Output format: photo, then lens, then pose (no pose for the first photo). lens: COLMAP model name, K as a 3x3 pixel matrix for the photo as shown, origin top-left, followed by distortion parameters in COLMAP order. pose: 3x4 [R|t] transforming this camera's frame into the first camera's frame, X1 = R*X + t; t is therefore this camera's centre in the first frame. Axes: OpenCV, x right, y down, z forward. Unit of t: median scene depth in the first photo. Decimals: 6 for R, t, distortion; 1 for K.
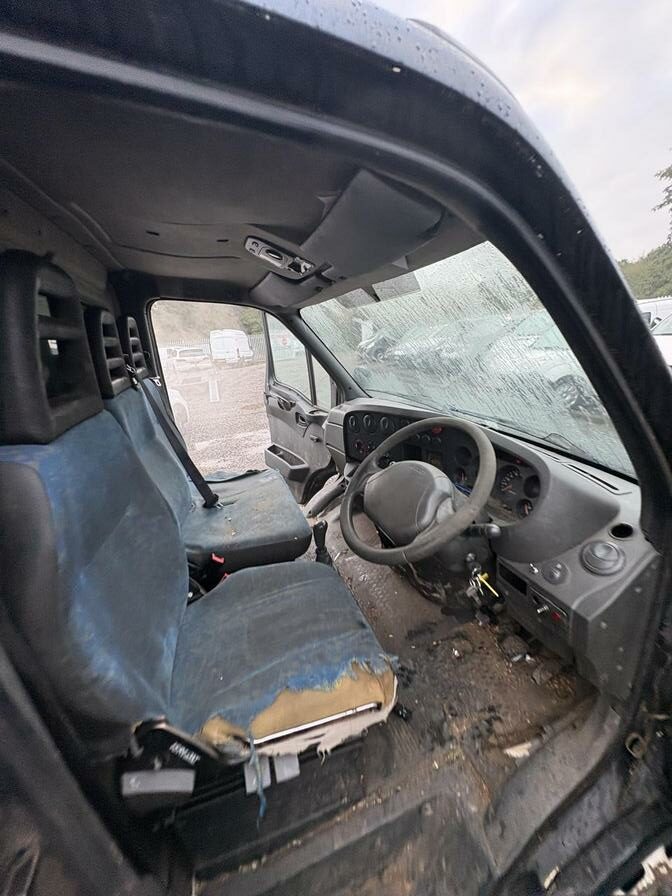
lens RADIAL K [[355.8, 0, 335.4], [0, 355.8, 446.5], [0, 0, 1]] dist [0.001613, -0.000408]
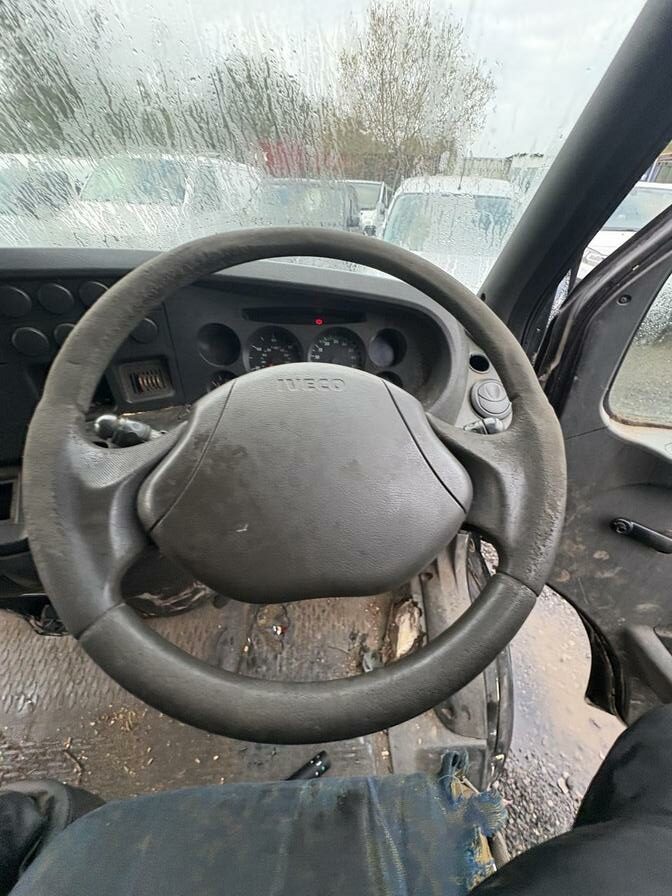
lens RADIAL K [[355.8, 0, 333.8], [0, 355.8, 449.5], [0, 0, 1]] dist [0.001613, -0.000408]
pose [[0.270956, -0.484519, 0.831759, -0.068225], [0.234526, 0.871274, 0.431137, -0.019409], [-0.933585, 0.078250, 0.349710, 0.882425]]
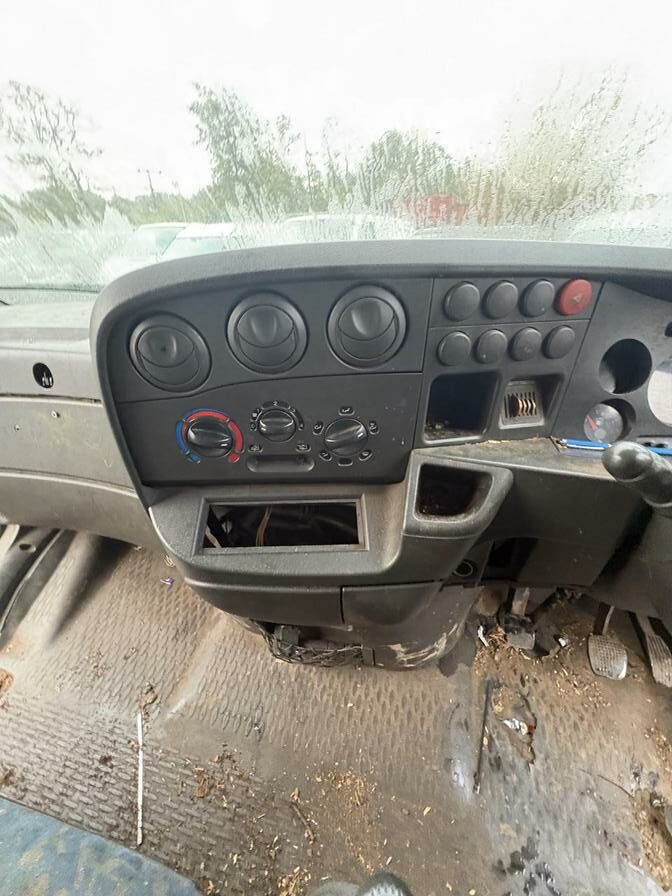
lens RADIAL K [[355.8, 0, 338.4], [0, 355.8, 452.4], [0, 0, 1]] dist [0.001613, -0.000408]
pose [[0.554281, -0.352774, 0.753872, -0.133965], [0.214176, 0.935689, 0.280384, -0.064579], [-0.804301, 0.006049, 0.594191, 1.282588]]
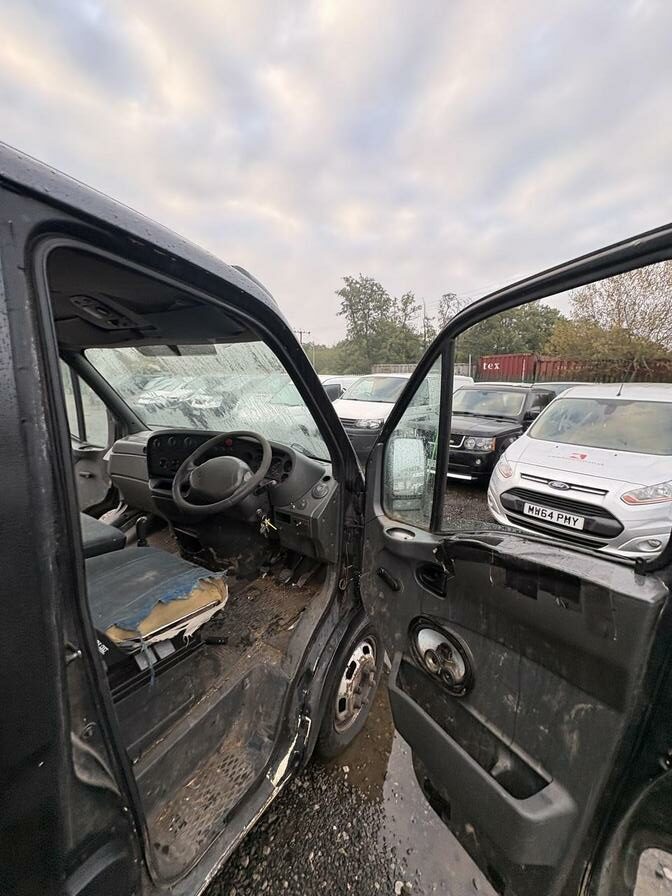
lens RADIAL K [[355.8, 0, 332.2], [0, 355.8, 450.5], [0, 0, 1]] dist [0.001613, -0.000408]
pose [[0.783362, -0.020343, 0.621233, -0.410260], [0.102842, 0.989931, -0.097266, 0.232409], [-0.612999, 0.140084, 0.777566, -0.588088]]
